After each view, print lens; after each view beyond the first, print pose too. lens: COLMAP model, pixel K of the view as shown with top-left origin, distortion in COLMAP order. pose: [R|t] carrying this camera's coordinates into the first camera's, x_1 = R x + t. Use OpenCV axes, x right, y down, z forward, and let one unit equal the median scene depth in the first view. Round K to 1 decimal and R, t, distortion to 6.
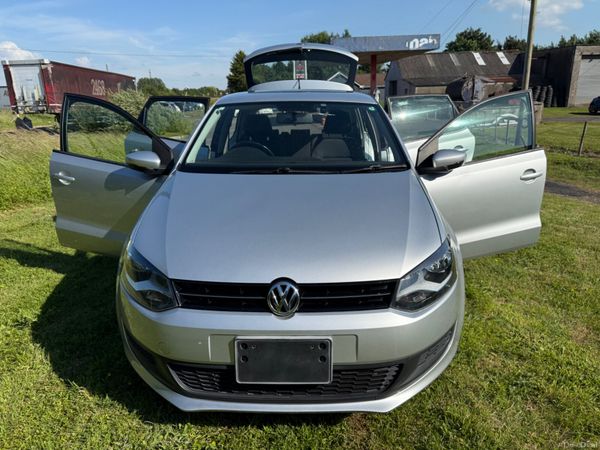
lens RADIAL K [[433.1, 0, 299.5], [0, 433.1, 227.4], [0, 0, 1]] dist [0.009440, -0.018864]
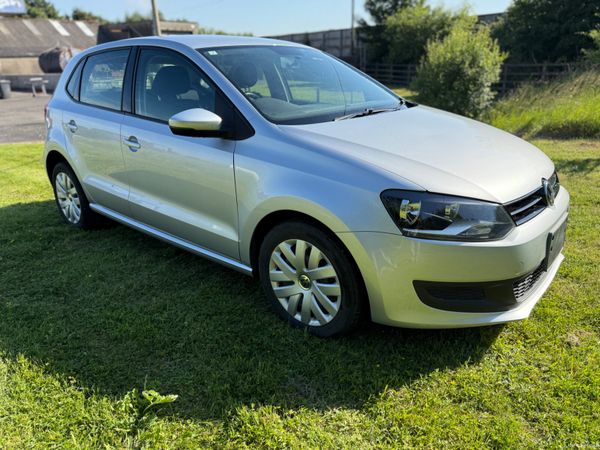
lens RADIAL K [[433.1, 0, 304.6], [0, 433.1, 225.7], [0, 0, 1]] dist [0.009440, -0.018864]
pose [[0.622389, -0.268356, 0.735267, -0.859647], [0.232418, 0.960382, 0.153780, -0.060654], [-0.747405, 0.075178, 0.660102, 0.429745]]
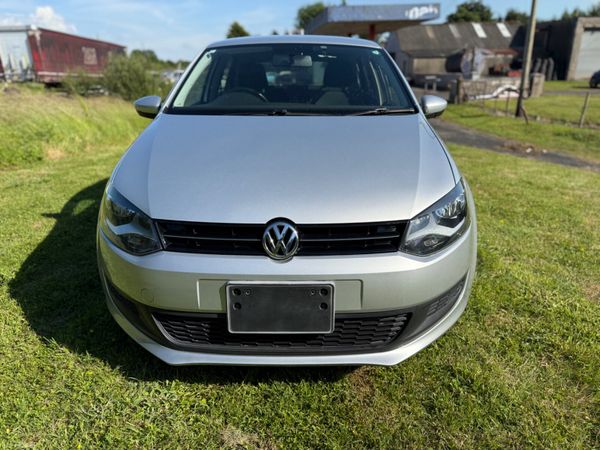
lens RADIAL K [[433.1, 0, 300.8], [0, 433.1, 226.2], [0, 0, 1]] dist [0.009440, -0.018864]
pose [[0.999917, 0.003076, 0.012479, -0.004013], [-0.003712, 0.998678, 0.051272, 0.056168], [-0.012304, -0.051314, 0.998607, 0.069105]]
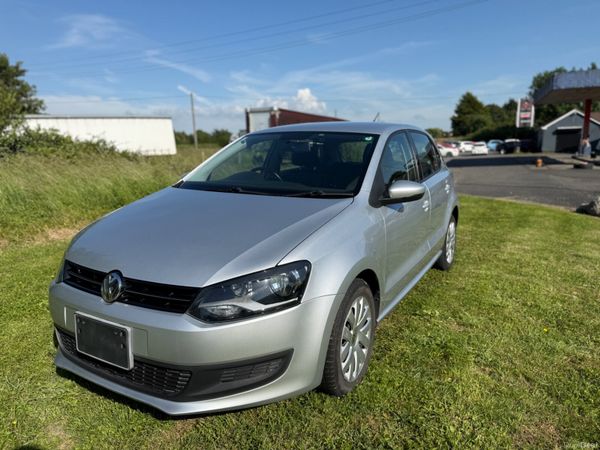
lens RADIAL K [[430.6, 0, 300.7], [0, 430.6, 224.6], [0, 0, 1]] dist [-0.011175, -0.002290]
pose [[0.877561, 0.090659, -0.470817, 0.590603], [-0.134647, 0.989044, -0.060523, -0.001242], [0.460171, 0.116507, 0.880152, 0.120204]]
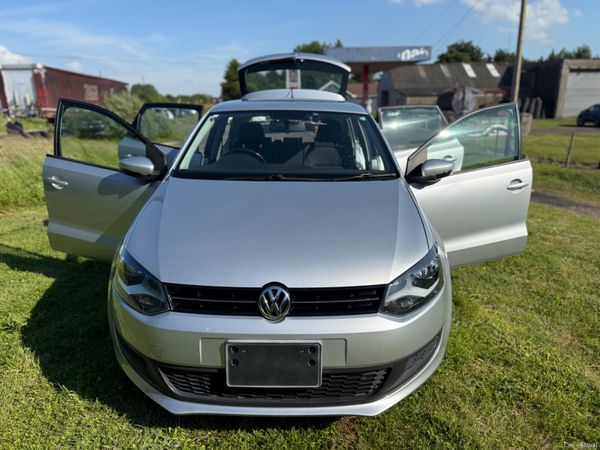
lens RADIAL K [[433.1, 0, 299.4], [0, 433.1, 226.1], [0, 0, 1]] dist [0.009440, -0.018864]
pose [[0.999770, 0.010126, 0.018917, 0.000633], [-0.009739, 0.999744, -0.020404, 0.002619], [-0.019119, 0.020215, 0.999613, -0.014337]]
